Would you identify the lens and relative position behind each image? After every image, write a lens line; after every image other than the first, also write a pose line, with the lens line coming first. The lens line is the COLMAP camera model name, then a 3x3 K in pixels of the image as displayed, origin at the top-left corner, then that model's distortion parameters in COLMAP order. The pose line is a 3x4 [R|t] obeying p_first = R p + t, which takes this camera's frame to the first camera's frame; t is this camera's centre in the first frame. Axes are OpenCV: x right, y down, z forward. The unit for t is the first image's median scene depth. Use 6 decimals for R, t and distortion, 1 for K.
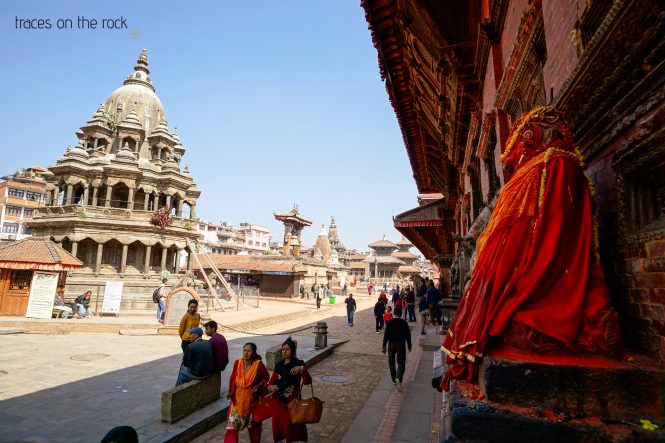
lens RADIAL K [[366.9, 0, 332.6], [0, 366.9, 220.2], [0, 0, 1]] dist [-0.005745, -0.000082]
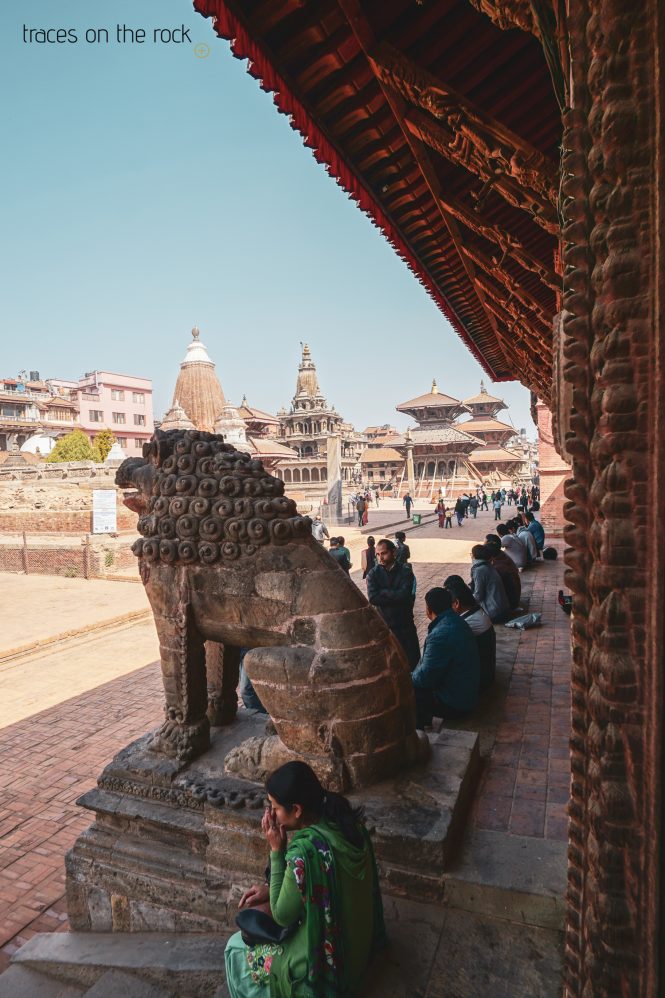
lens RADIAL K [[550.6, 0, 332.1], [0, 550.6, 499.6], [0, 0, 1]] dist [-0.005745, -0.000082]
pose [[0.992168, -0.055996, -0.111659, 0.092200], [0.076024, 0.979965, 0.184089, 0.052463], [0.099113, -0.191136, 0.976547, 0.349117]]
